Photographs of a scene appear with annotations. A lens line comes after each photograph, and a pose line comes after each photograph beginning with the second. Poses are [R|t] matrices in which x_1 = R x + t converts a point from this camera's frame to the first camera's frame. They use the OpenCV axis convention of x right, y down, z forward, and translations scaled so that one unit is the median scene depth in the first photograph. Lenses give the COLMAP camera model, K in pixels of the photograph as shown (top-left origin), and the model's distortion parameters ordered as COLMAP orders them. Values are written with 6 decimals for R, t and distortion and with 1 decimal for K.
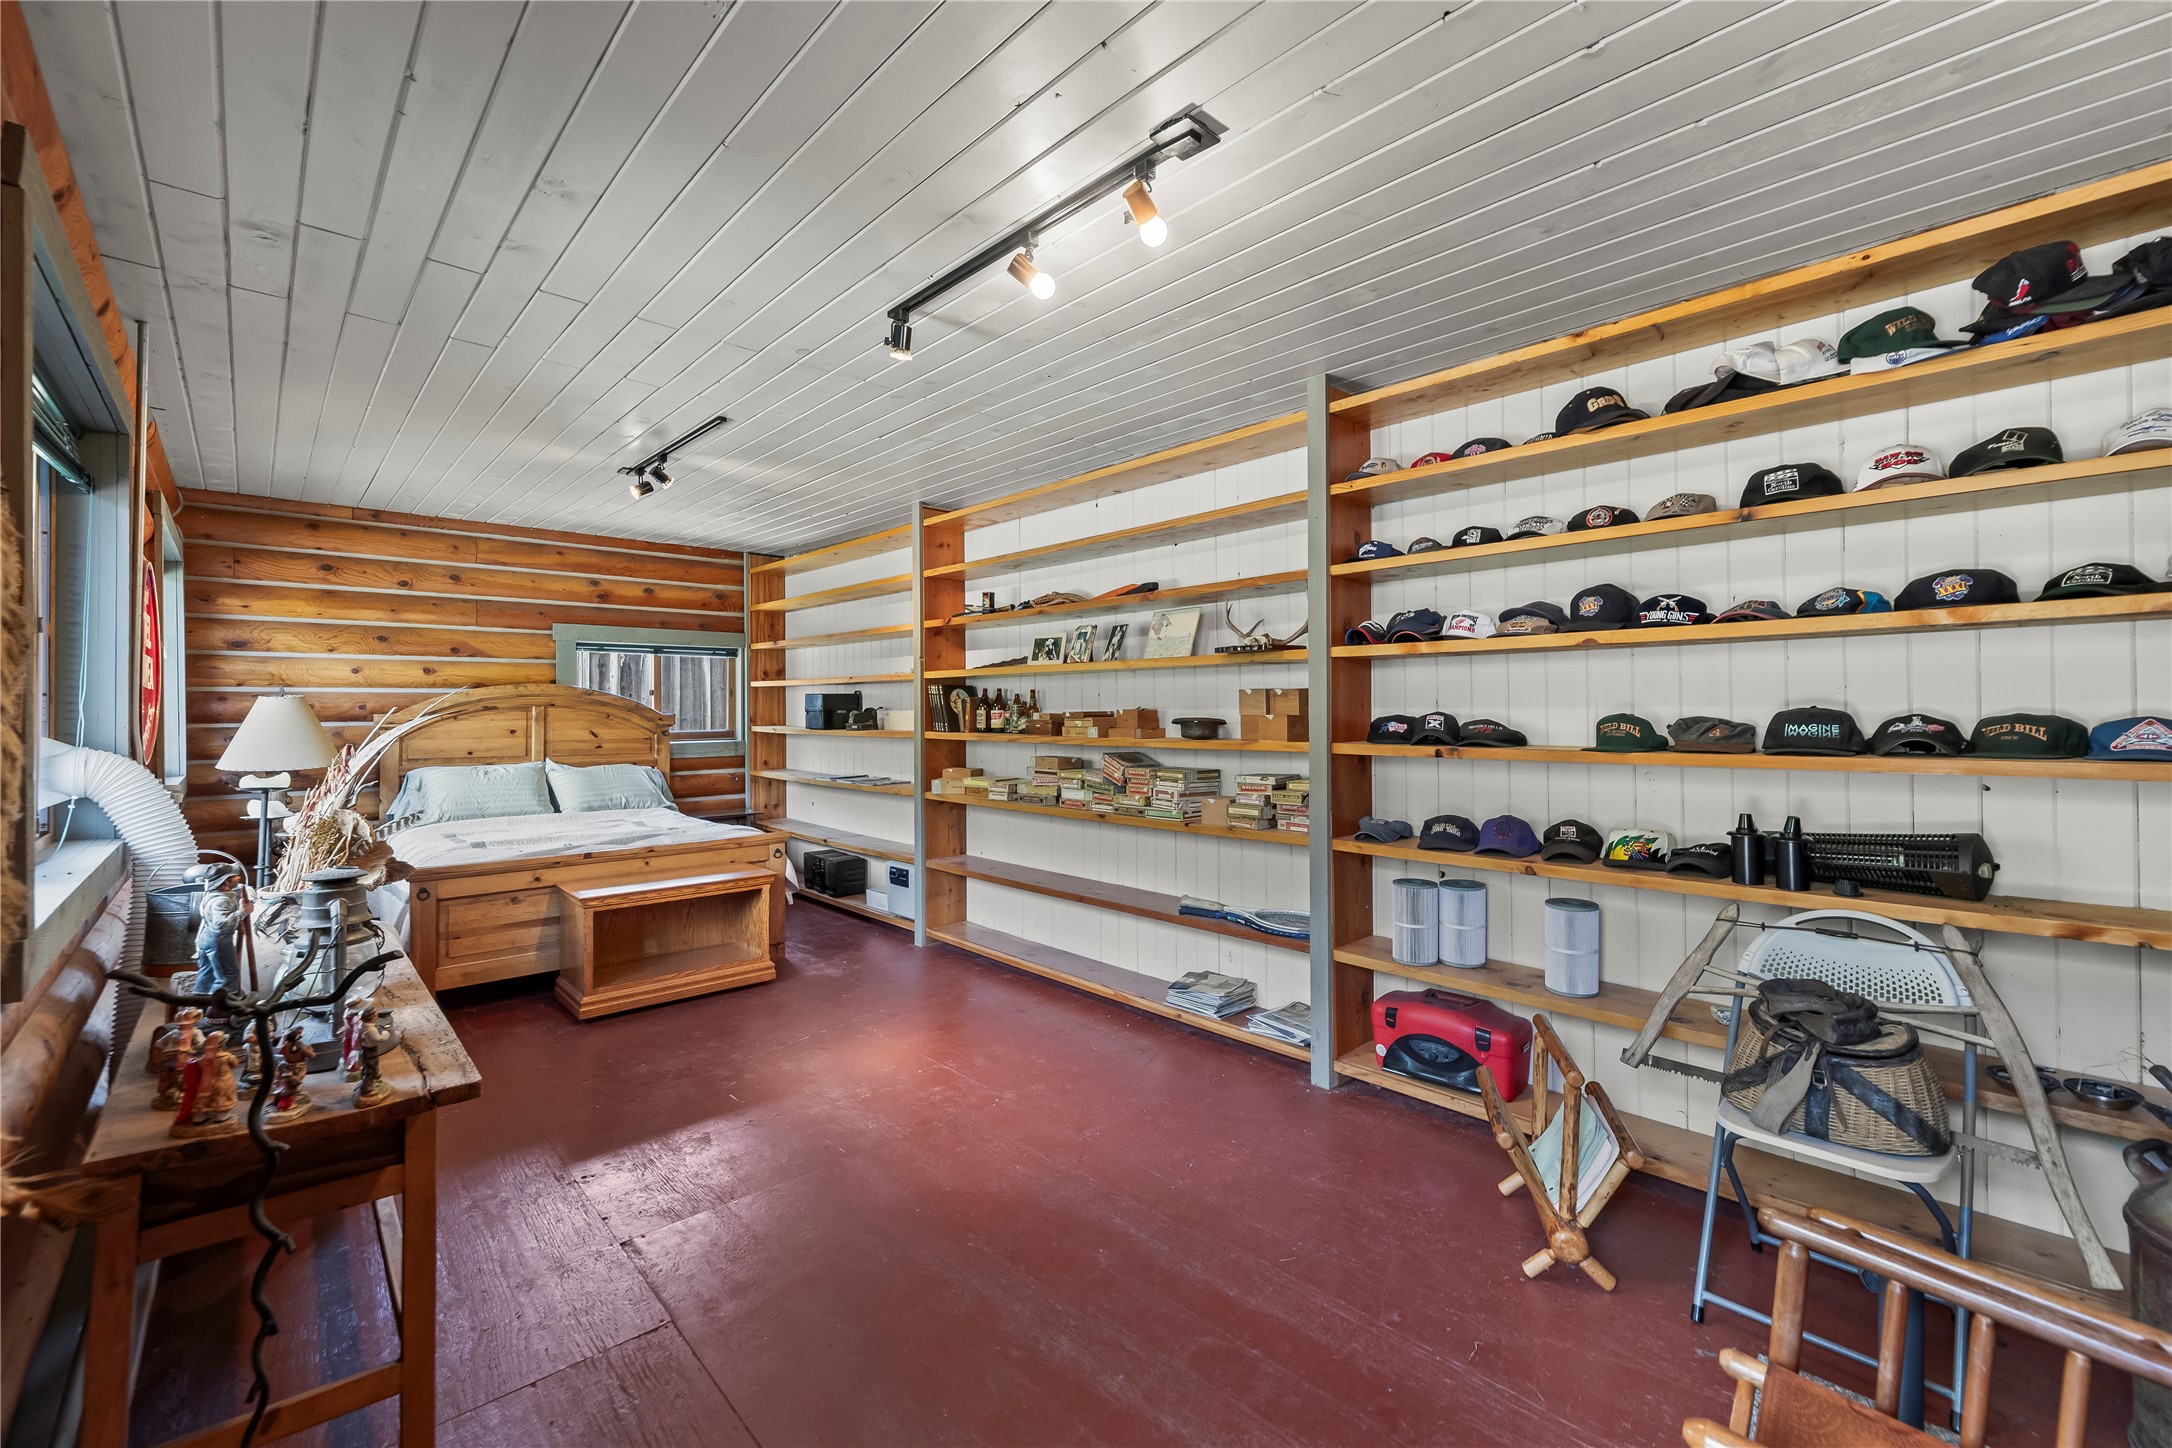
lens RADIAL K [[881.1, 0, 1120.7], [0, 881.1, 713.2], [0, 0, 1]] dist [-0.002010, 0.000365]
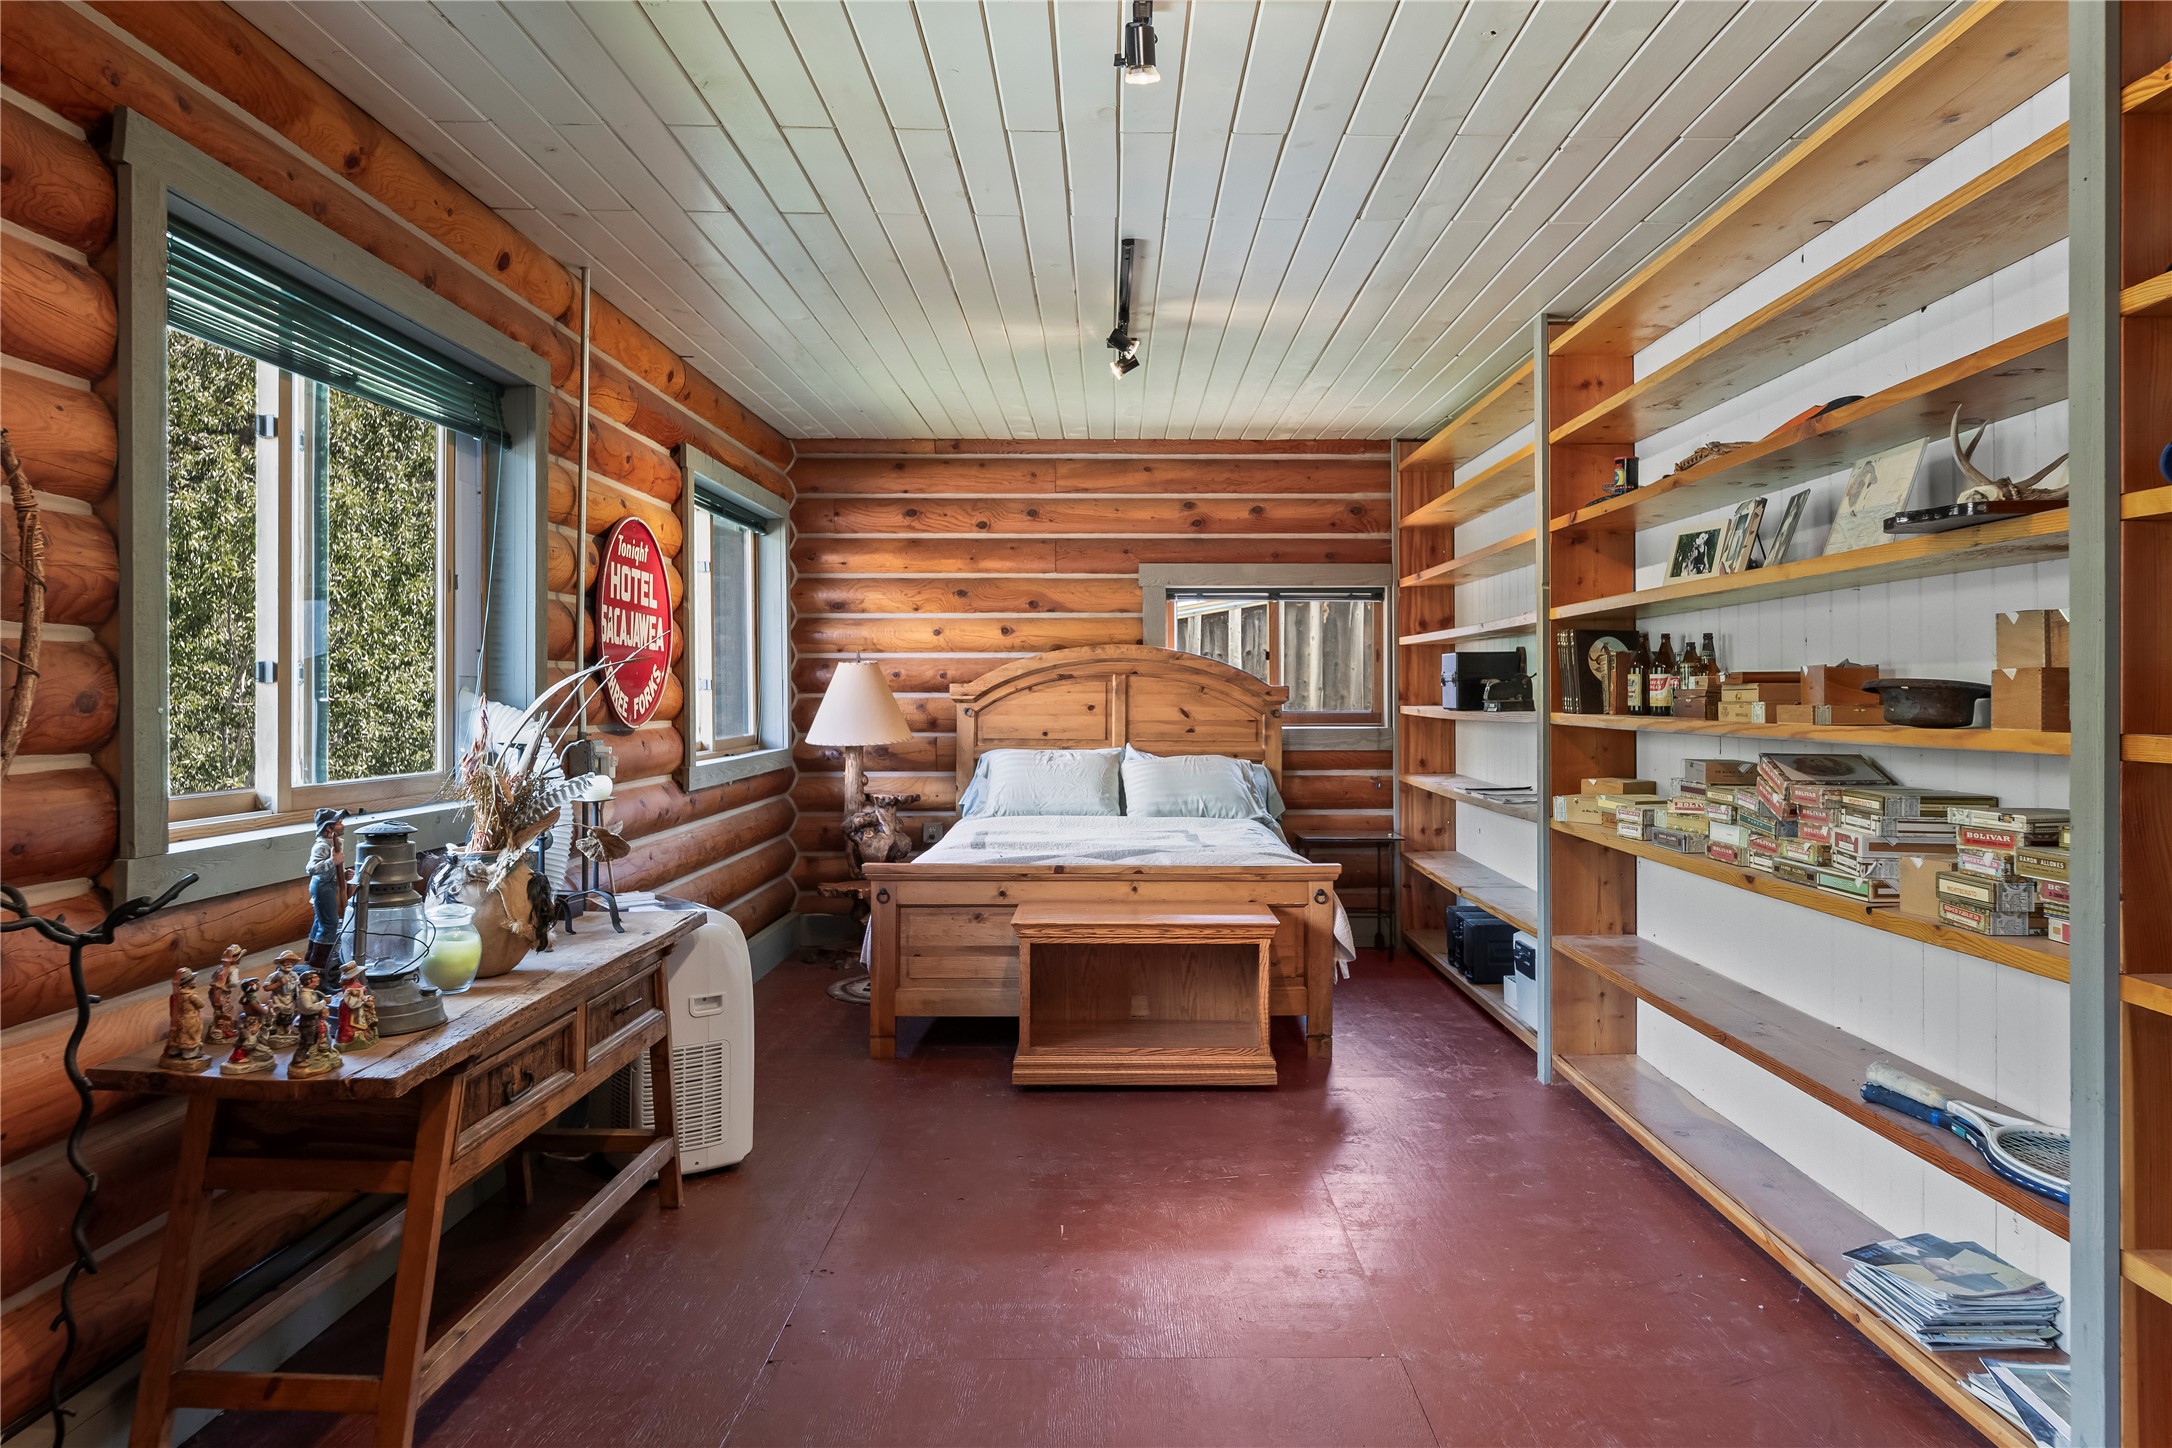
lens RADIAL K [[1411.7, 0, 1086.2], [0, 1411.7, 704.9], [0, 0, 1]] dist [0.005587, -0.006634]
pose [[0.736479, 0.010414, -0.676381, 0.169244], [-0.005949, 0.999943, 0.008918, 0.009203], [0.676435, -0.002544, 0.736498, 0.108341]]
